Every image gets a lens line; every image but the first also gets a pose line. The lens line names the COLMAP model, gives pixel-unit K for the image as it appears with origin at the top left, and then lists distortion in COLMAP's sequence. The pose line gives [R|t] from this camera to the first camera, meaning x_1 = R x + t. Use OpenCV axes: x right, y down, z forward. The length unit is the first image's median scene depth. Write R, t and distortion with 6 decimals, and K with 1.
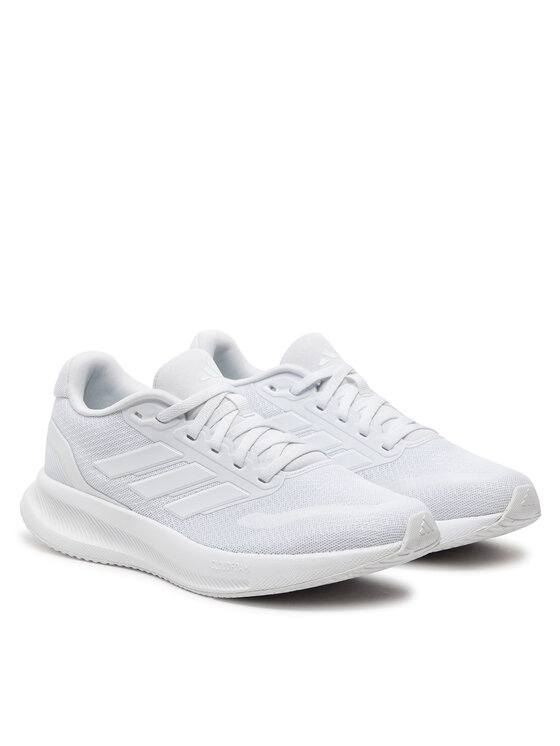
lens RADIAL K [[2186.6, 0, 280.0], [0, 2186.6, 373.0], [0, 0, 1]] dist [-0.000453, -0.402463]
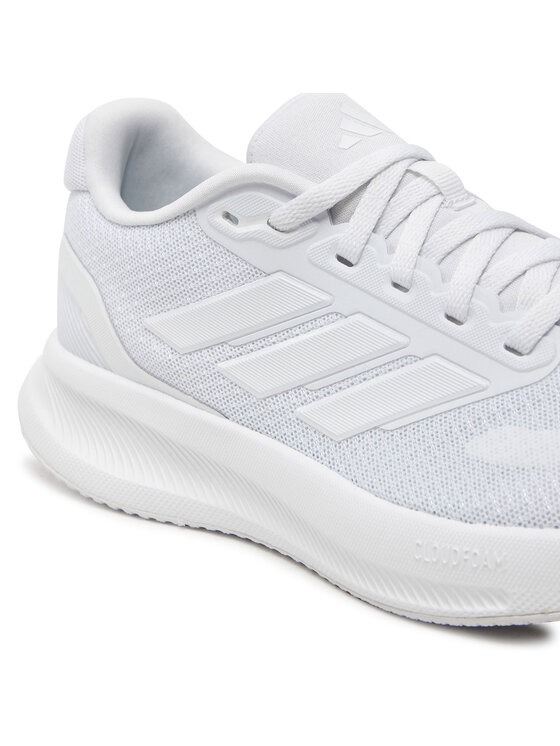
lens RADIAL K [[1642.4, 0, 280.0], [0, 1642.4, 373.0], [0, 0, 1]] dist [-0.060725, -0.109577]
pose [[0.997464, -0.050872, -0.049776, -0.038166], [0.056261, 0.991927, 0.113648, 0.012782], [0.043592, -0.116161, 0.992273, 0.646633]]
